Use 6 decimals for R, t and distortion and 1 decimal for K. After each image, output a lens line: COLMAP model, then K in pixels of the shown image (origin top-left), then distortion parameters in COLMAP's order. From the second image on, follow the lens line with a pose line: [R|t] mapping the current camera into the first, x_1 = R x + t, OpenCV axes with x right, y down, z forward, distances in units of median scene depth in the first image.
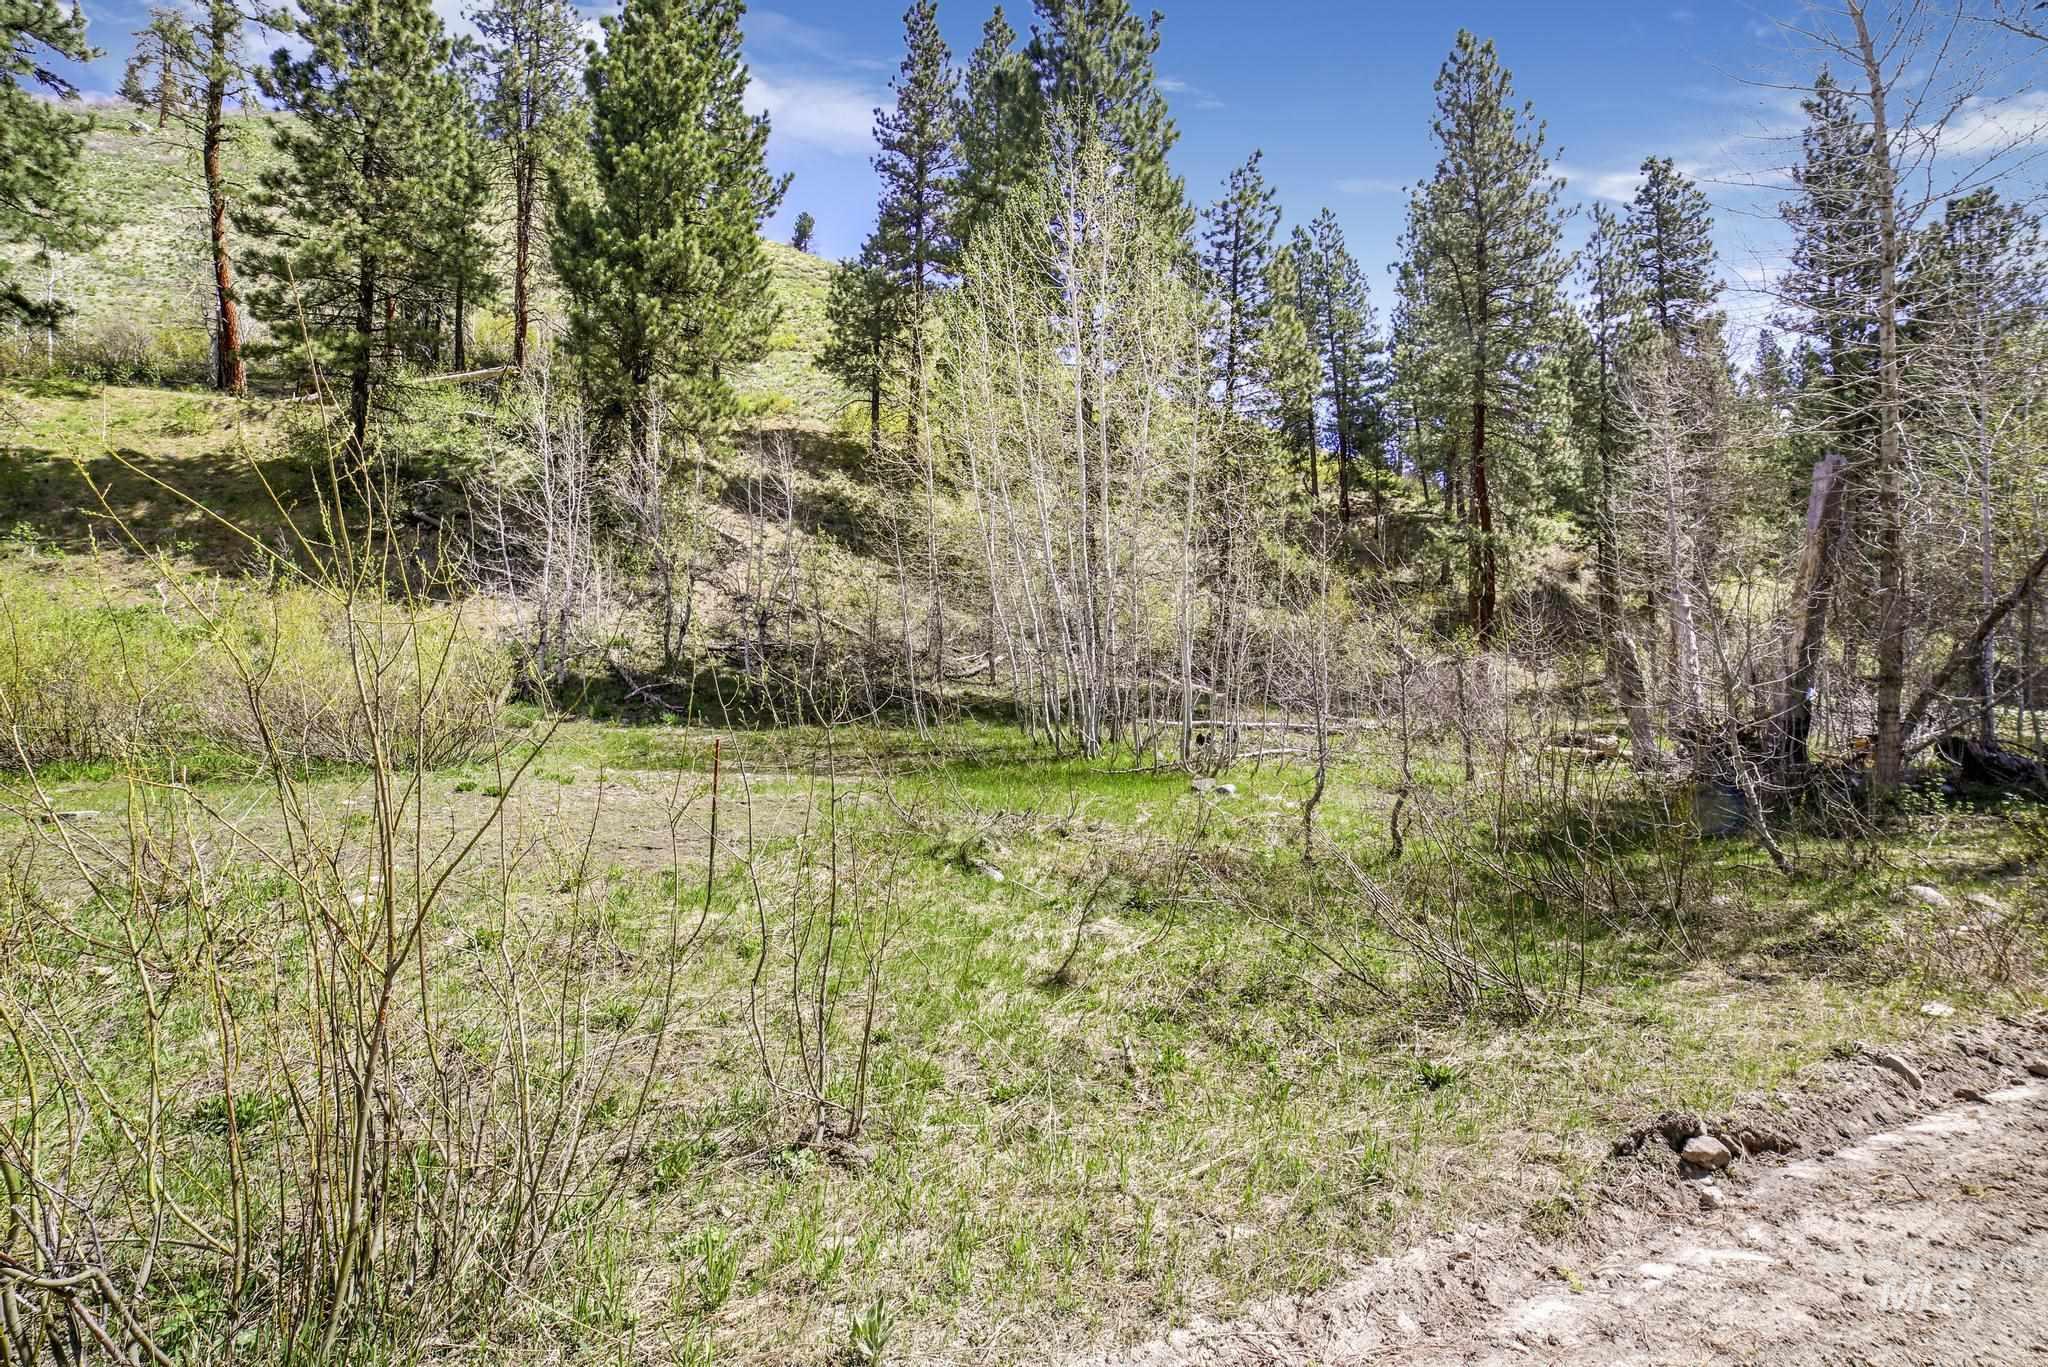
lens RADIAL K [[914.3, 0, 1024.0], [0, 914.3, 683.5], [0, 0, 1]] dist [-0.081052, 0.040284]
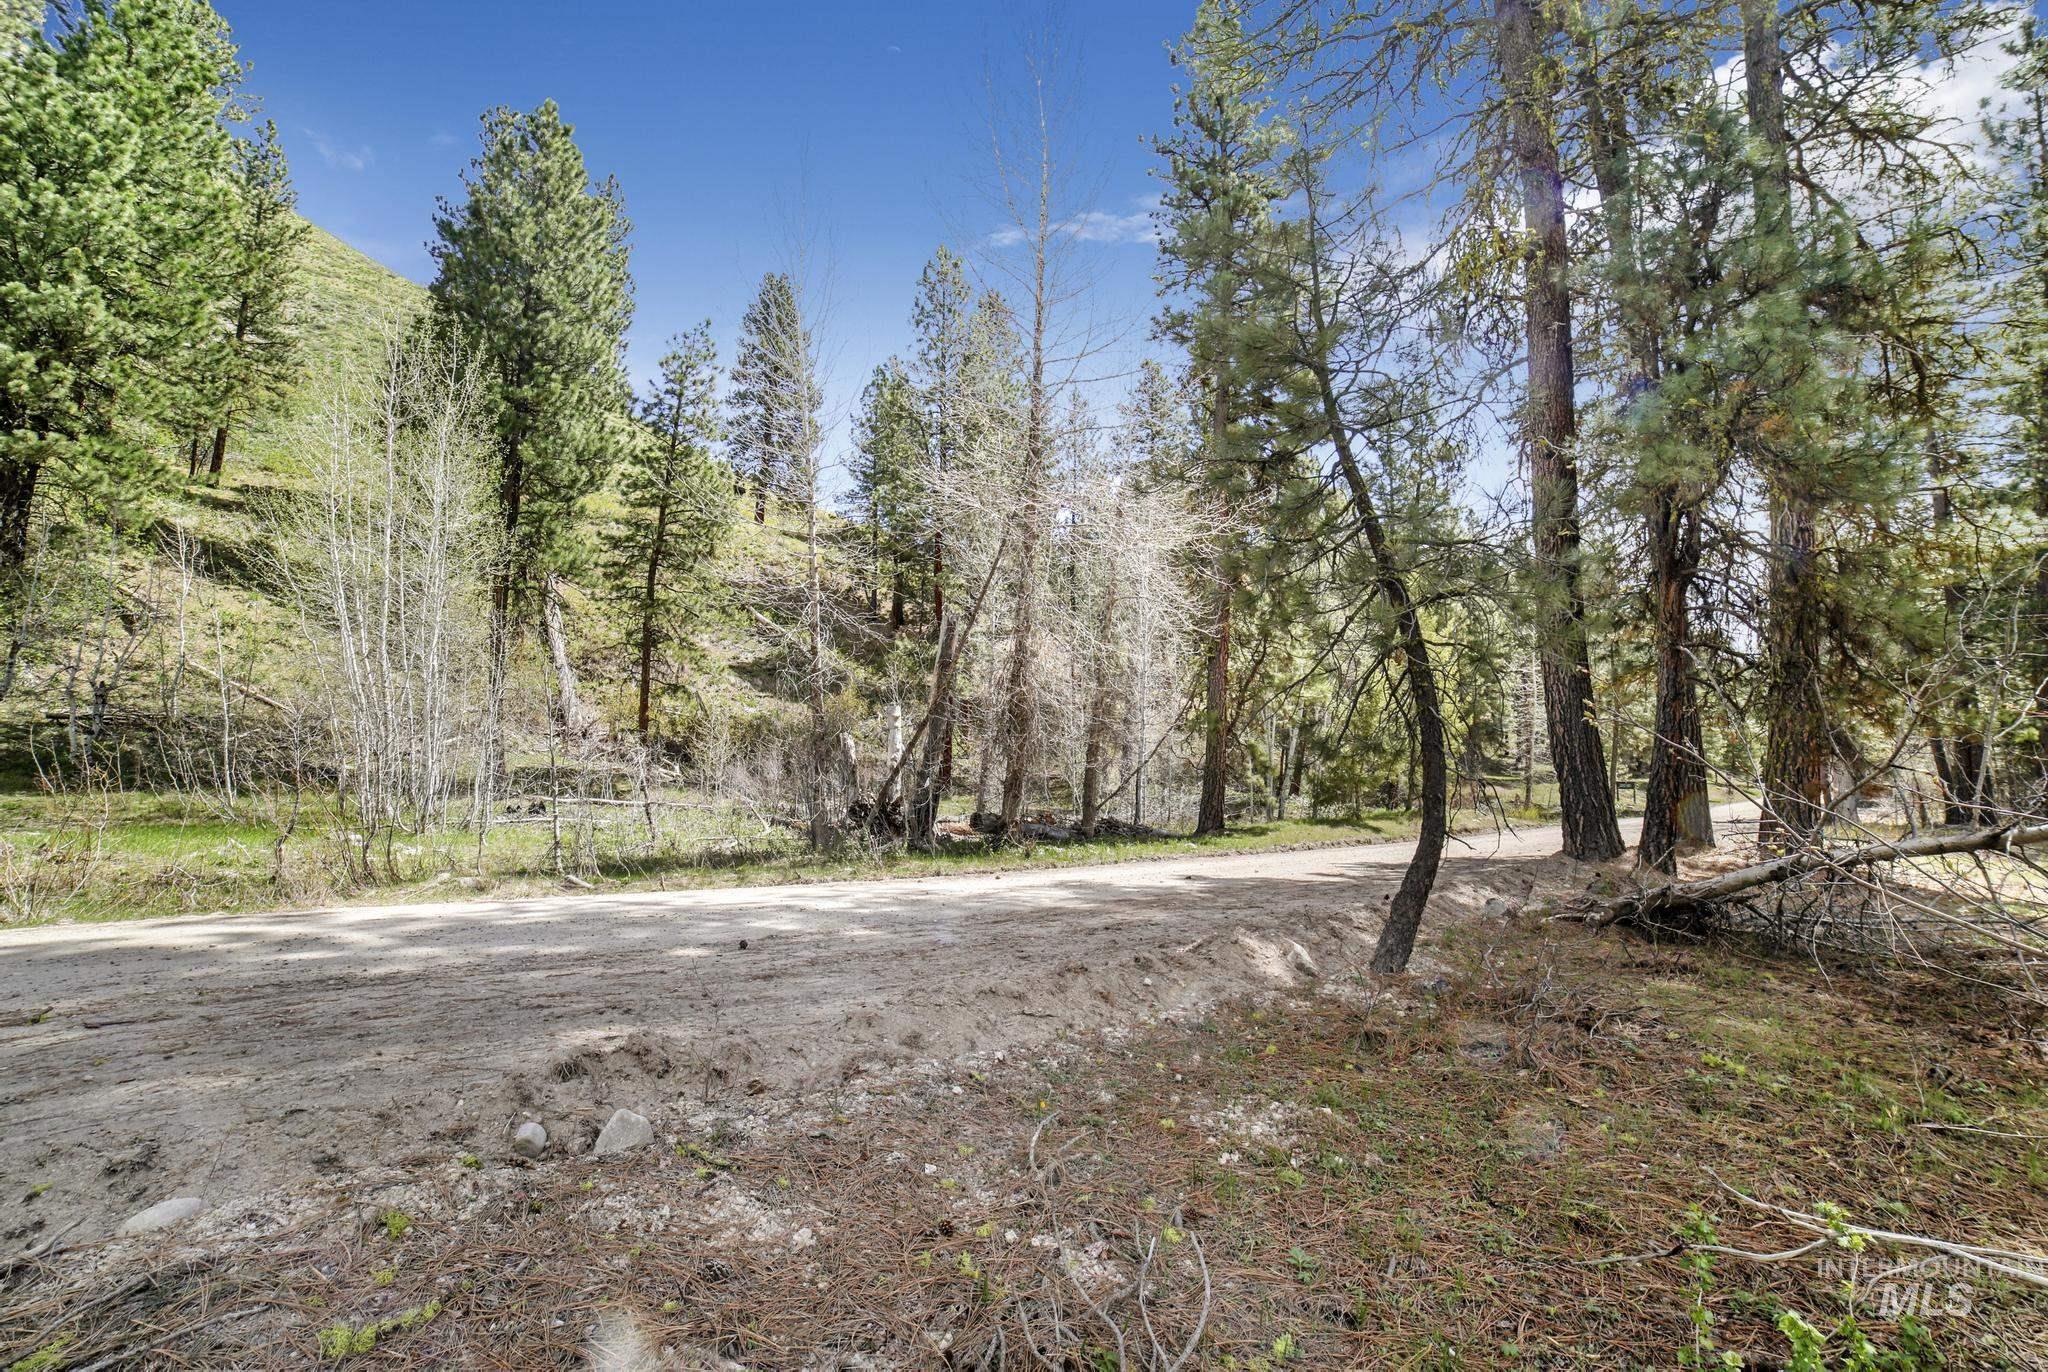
lens RADIAL K [[907.7, 0, 1048.4], [0, 907.7, 681.9], [0, 0, 1]] dist [-0.071951, 0.037172]
pose [[0.936564, 0.054380, 0.346254, 0.294589], [-0.020167, 0.994615, -0.101658, -0.002449], [-0.349917, 0.088226, 0.932617, -0.234655]]
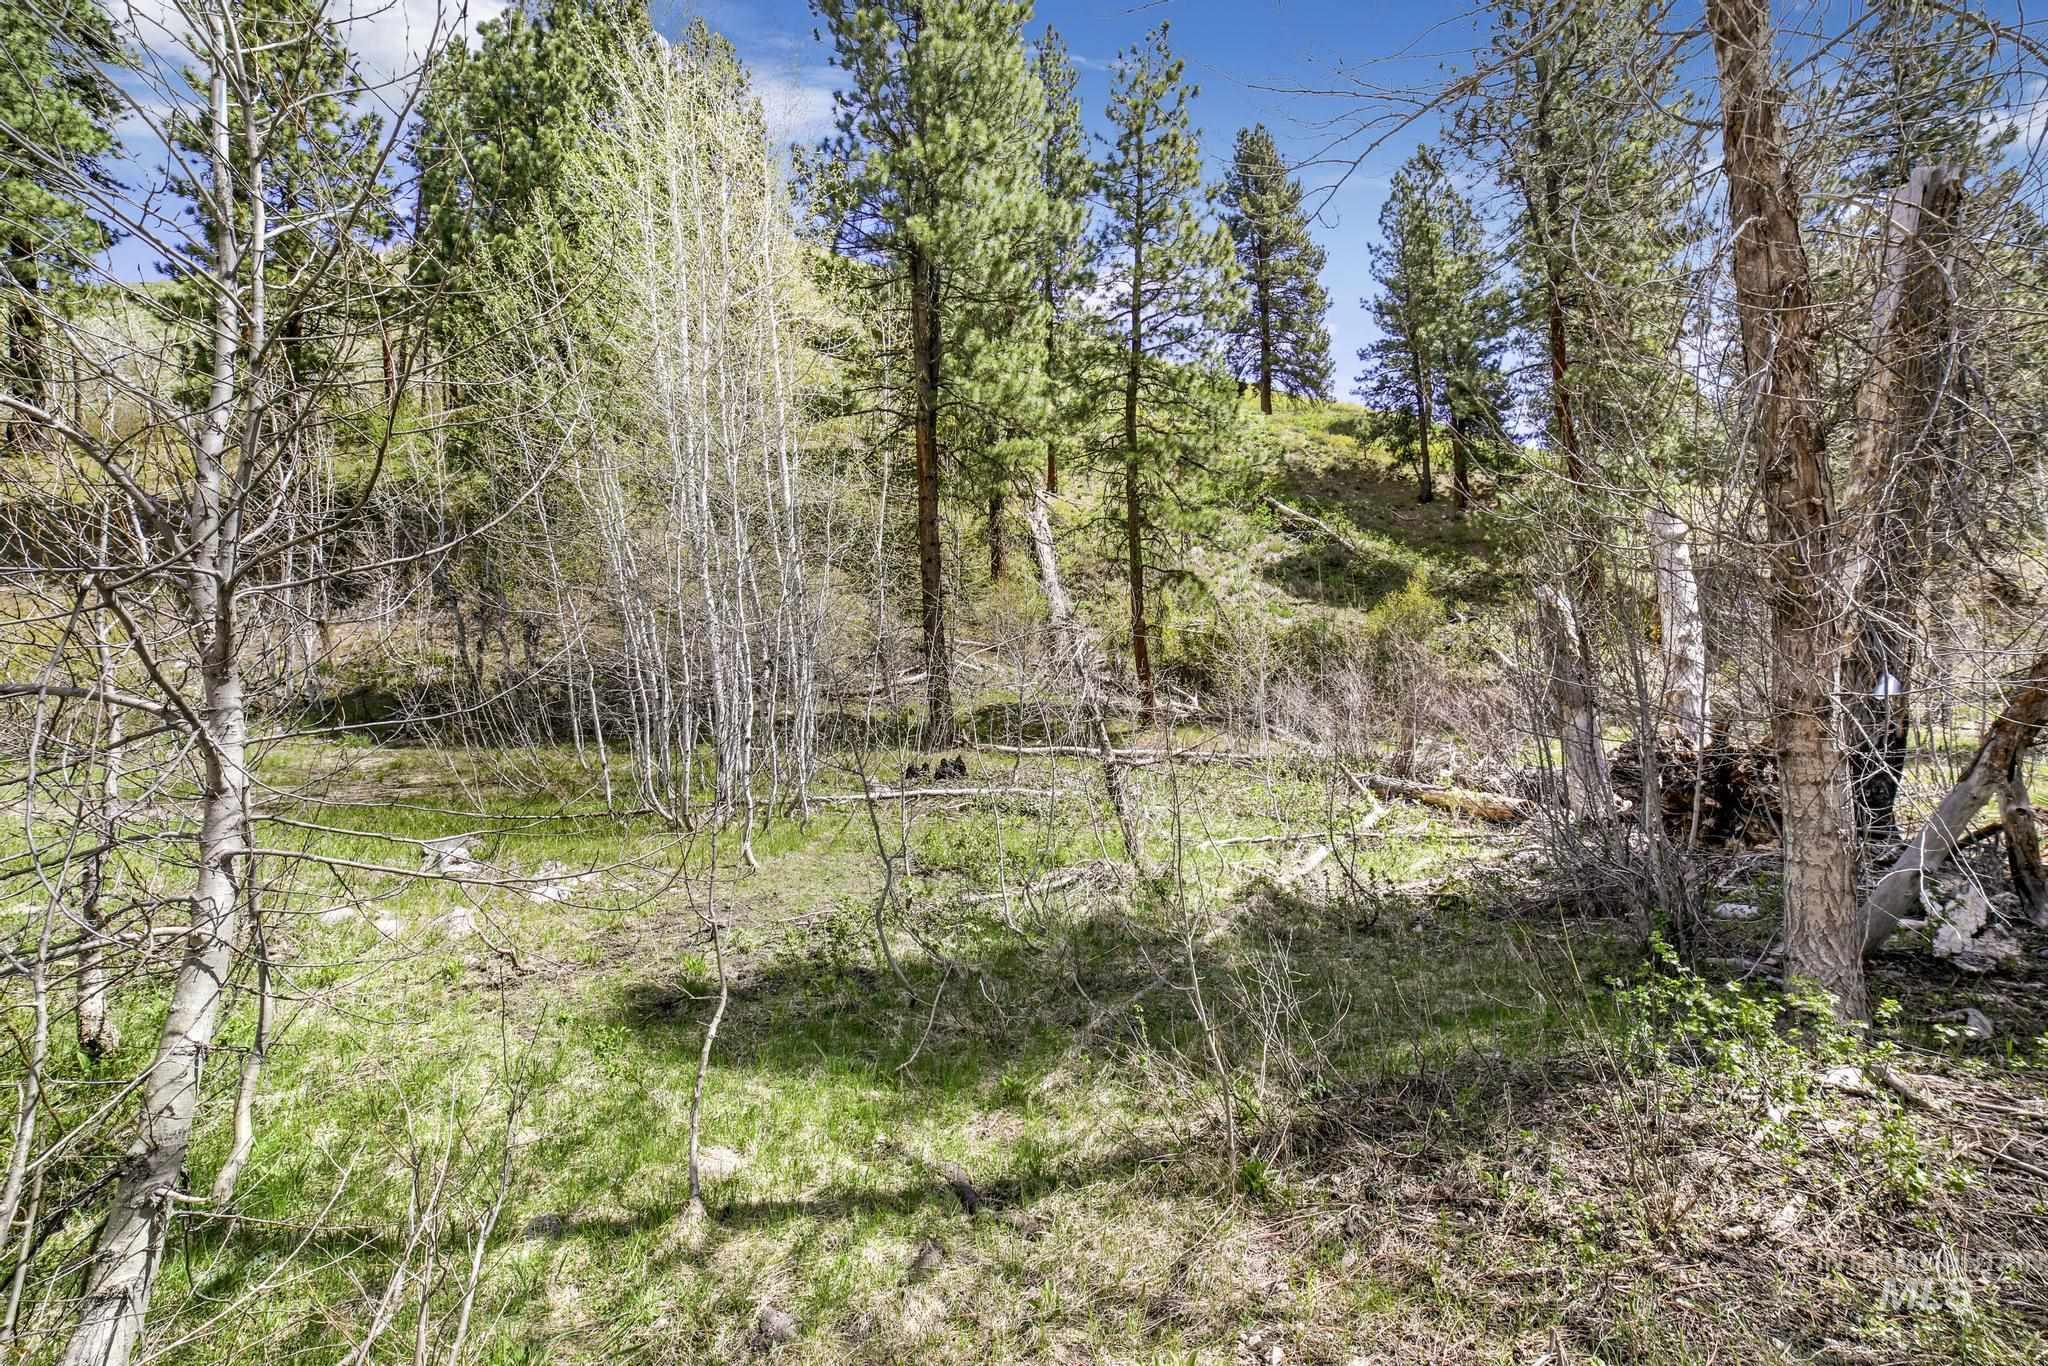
lens RADIAL K [[914.3, 0, 1024.0], [0, 914.3, 683.0], [0, 0, 1]] dist [-0.081052, 0.040284]
pose [[0.973367, -0.028519, -0.227472, 0.289981], [0.021328, 0.999194, -0.034010, 0.009643], [0.228258, 0.028252, 0.973191, 0.196404]]
